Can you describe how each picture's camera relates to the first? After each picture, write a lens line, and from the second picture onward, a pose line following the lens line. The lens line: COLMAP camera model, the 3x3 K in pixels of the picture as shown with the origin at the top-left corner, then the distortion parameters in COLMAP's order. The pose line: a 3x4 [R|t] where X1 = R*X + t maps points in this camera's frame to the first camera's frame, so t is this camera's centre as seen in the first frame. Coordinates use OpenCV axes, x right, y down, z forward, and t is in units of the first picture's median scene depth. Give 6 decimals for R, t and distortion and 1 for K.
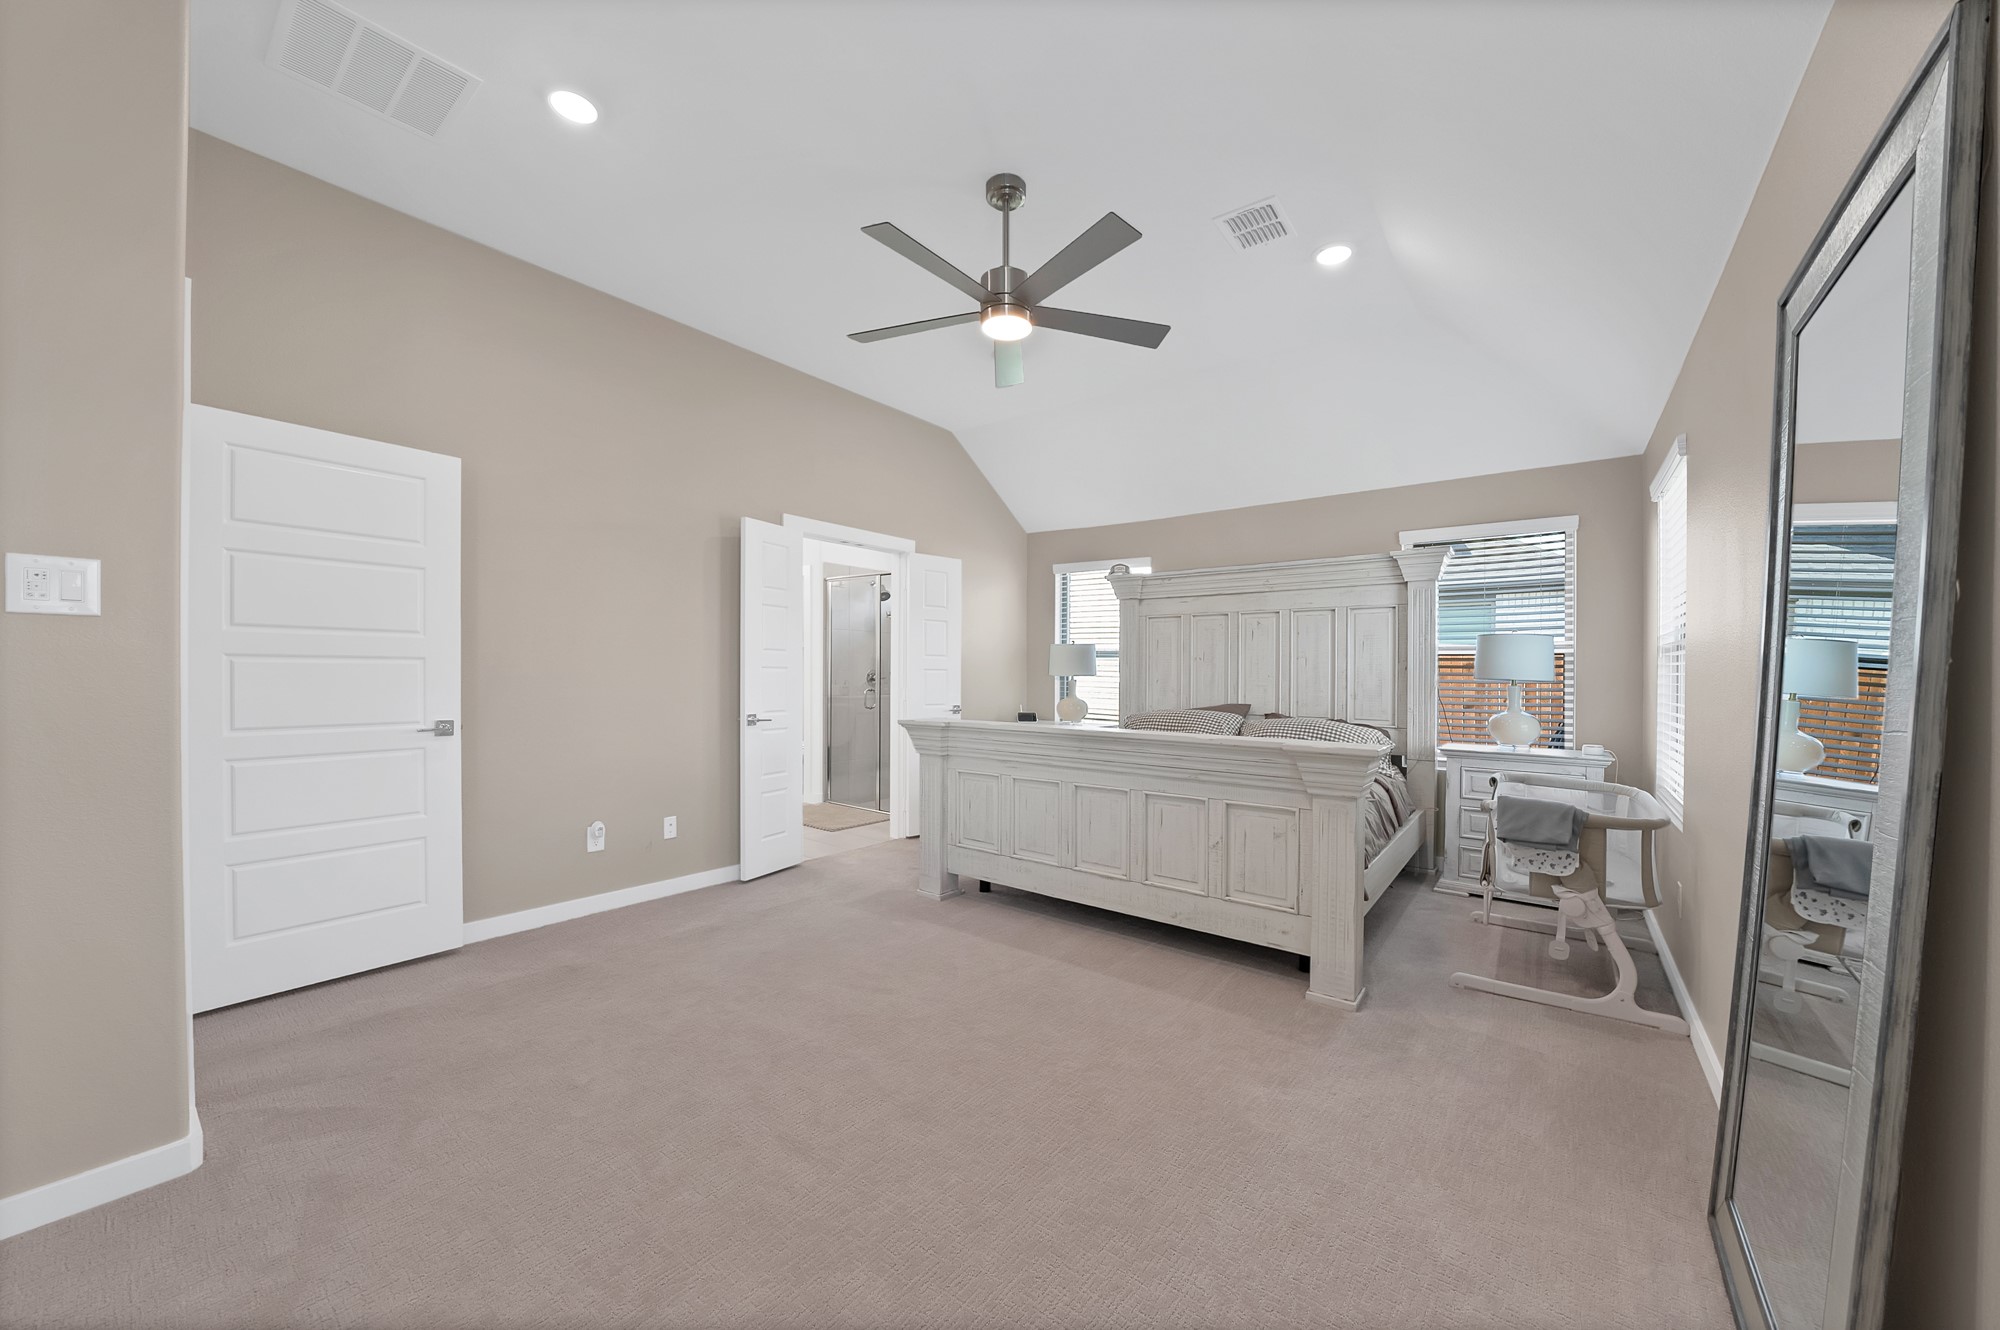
lens RADIAL K [[727.8, 0, 1013.7], [0, 727.8, 660.5], [0, 0, 1]] dist [-0.024236, 0.001112]
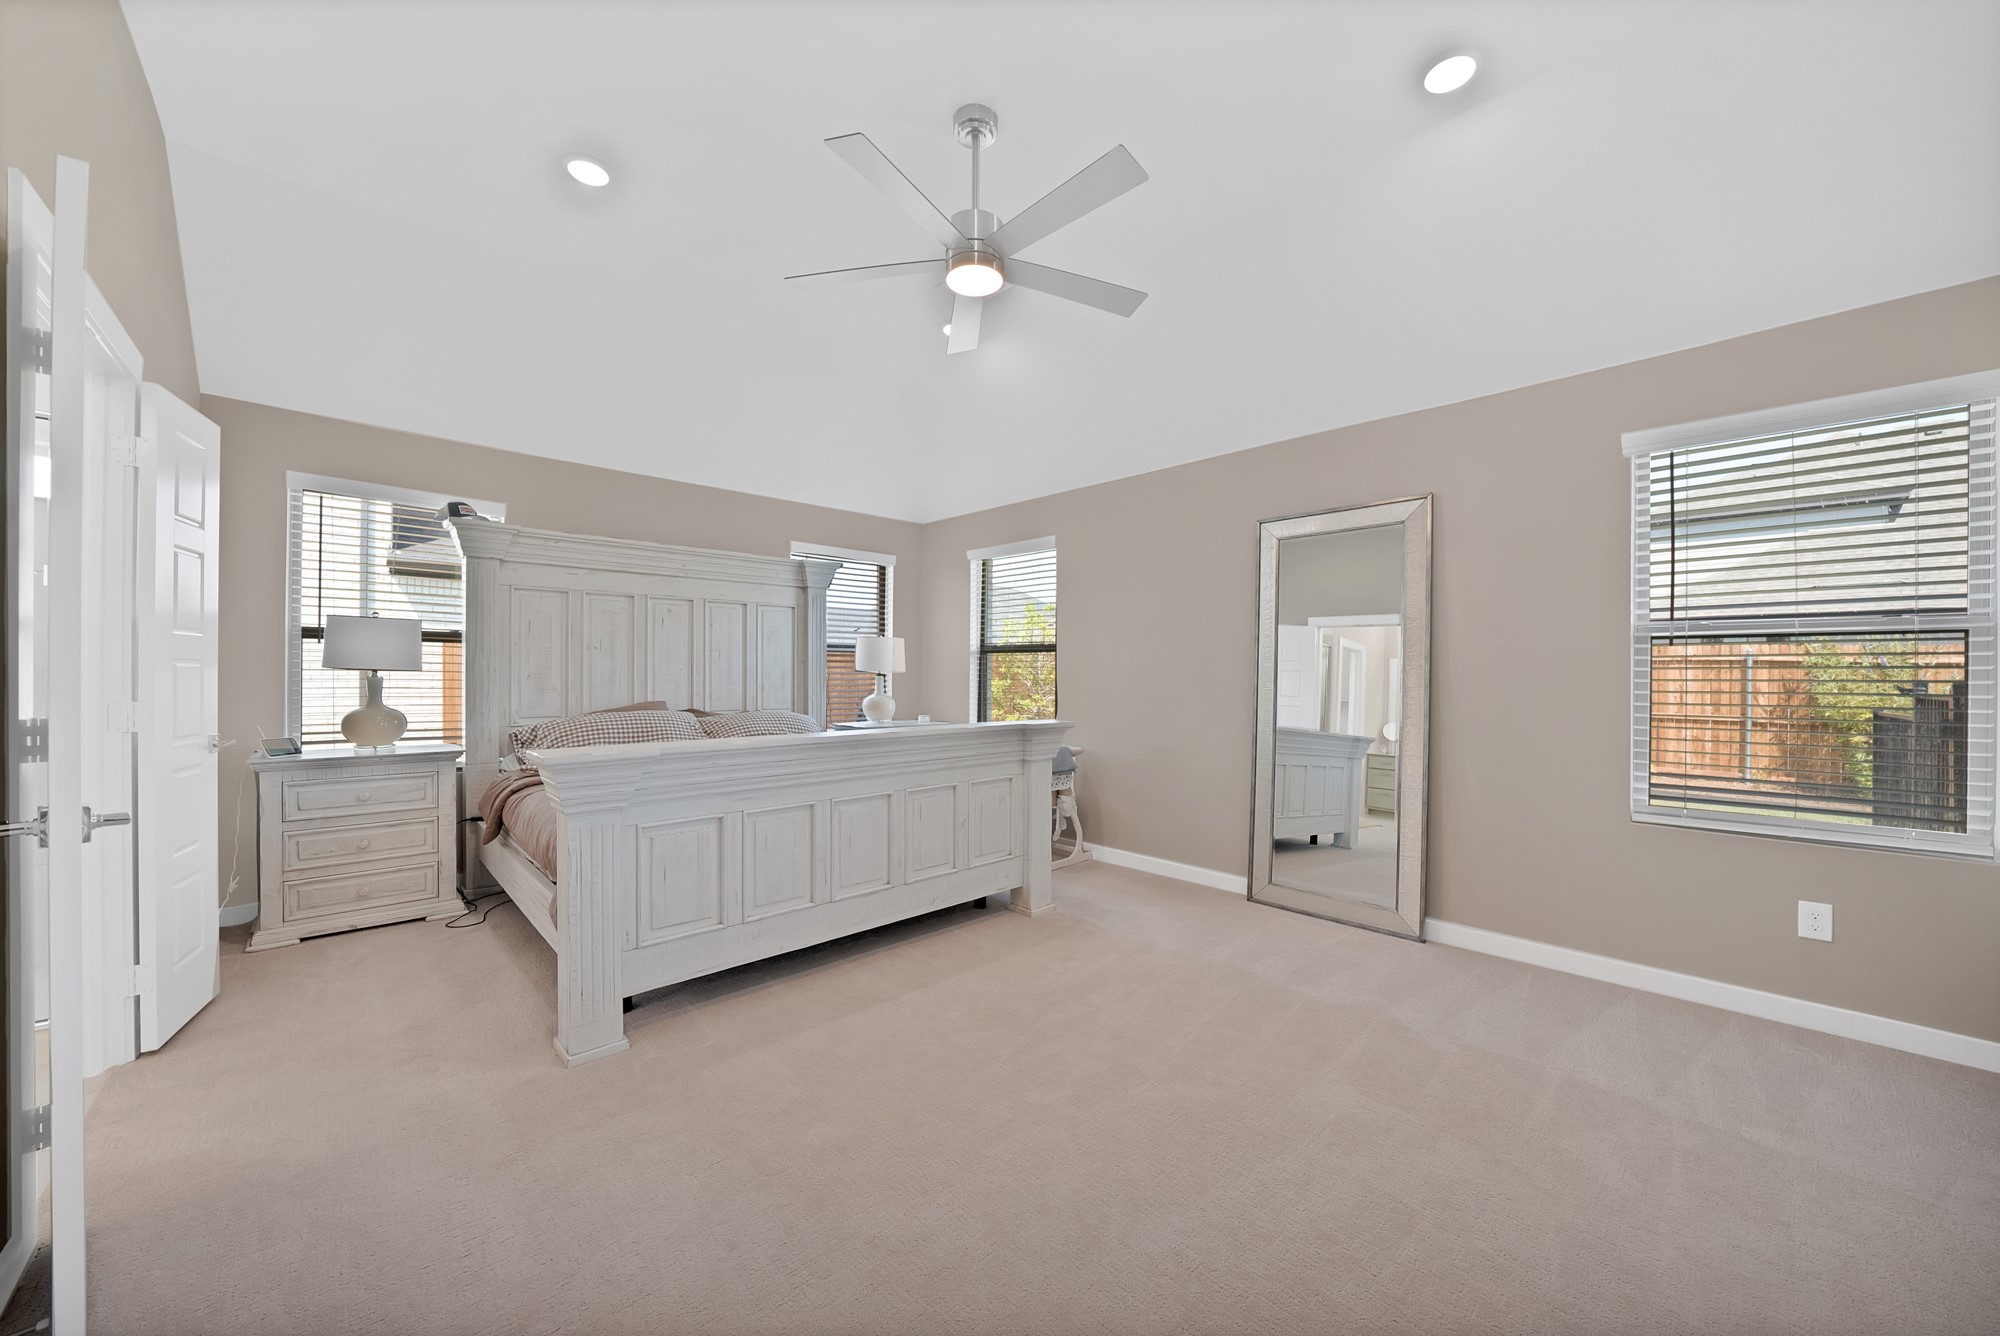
lens RADIAL K [[727.8, 0, 994.1], [0, 727.8, 681.8], [0, 0, 1]] dist [-0.024236, 0.001112]
pose [[0.148931, -0.019722, 0.988651, -0.496144], [-0.022731, 0.999469, 0.023362, 0.006501], [-0.988586, -0.025953, 0.148404, 0.484732]]
